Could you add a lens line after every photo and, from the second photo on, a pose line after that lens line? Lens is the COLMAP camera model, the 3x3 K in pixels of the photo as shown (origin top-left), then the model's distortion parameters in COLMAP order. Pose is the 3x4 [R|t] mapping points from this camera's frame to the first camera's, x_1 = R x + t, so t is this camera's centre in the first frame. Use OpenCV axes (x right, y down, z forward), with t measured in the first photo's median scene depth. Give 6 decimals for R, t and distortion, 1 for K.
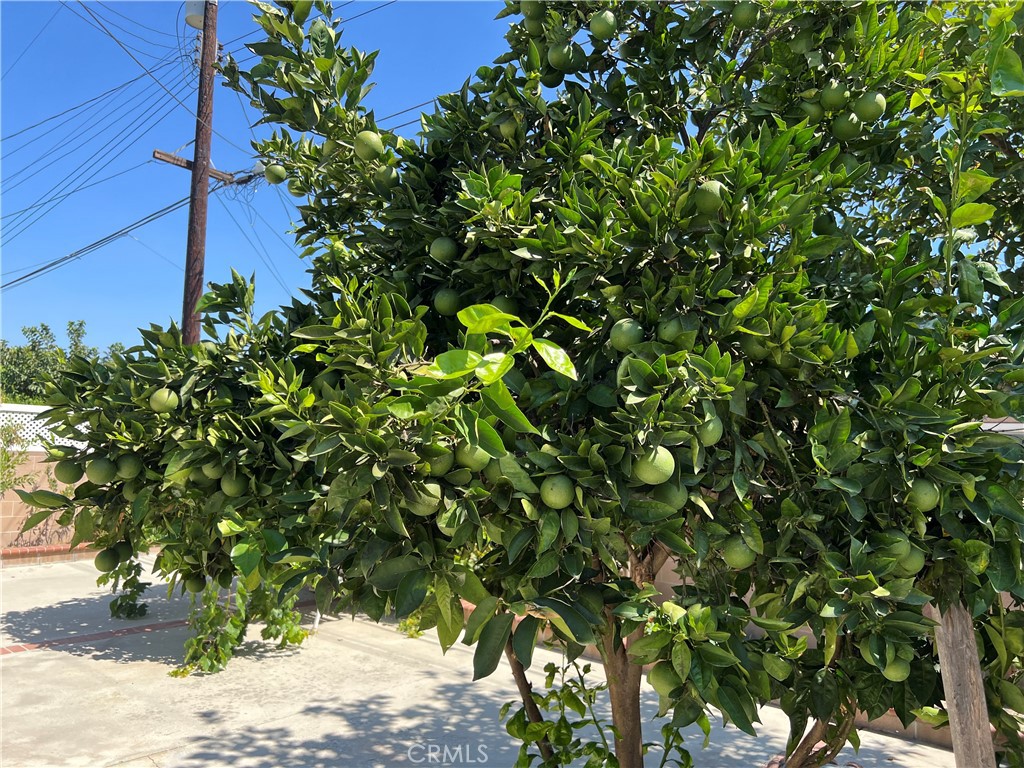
lens RADIAL K [[771.0, 0, 520.8], [0, 771.0, 383.2], [0, 0, 1]] dist [0.045579, -0.056860]
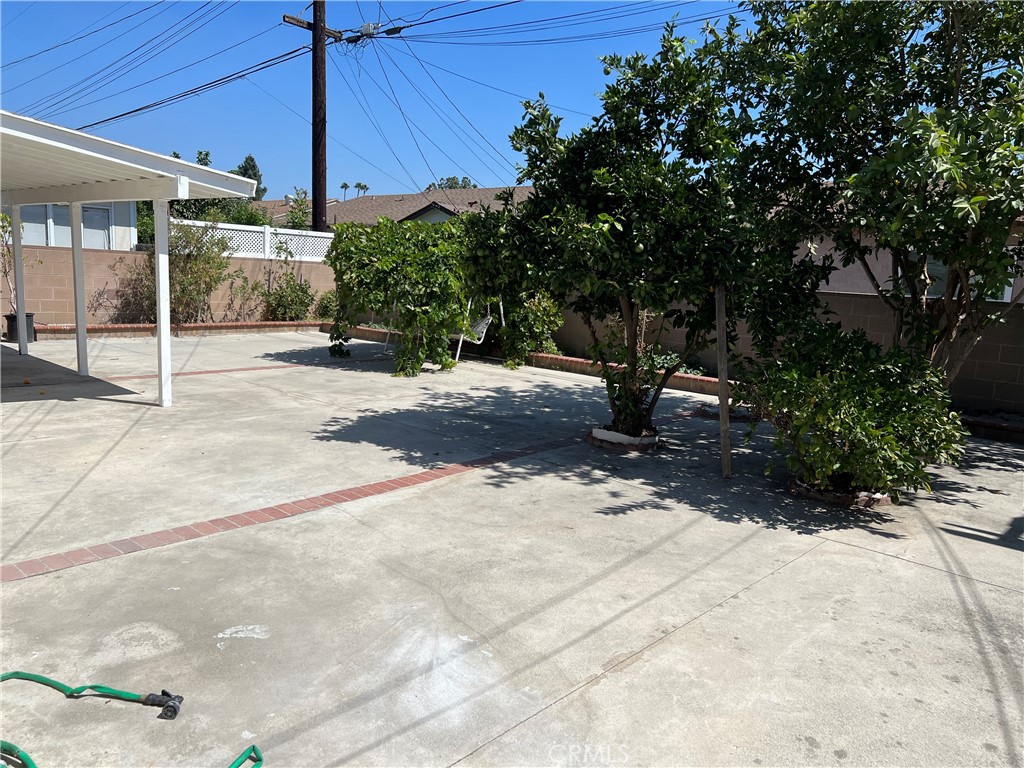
lens RADIAL K [[702.0, 0, 512.2], [0, 702.0, 393.5], [0, 0, 1]] dist [0.033721, -0.050460]
pose [[0.997947, 0.019646, -0.060952, -0.273031], [-0.002920, 0.964753, 0.263139, -0.142110], [0.063973, -0.262421, 0.962830, -2.957986]]
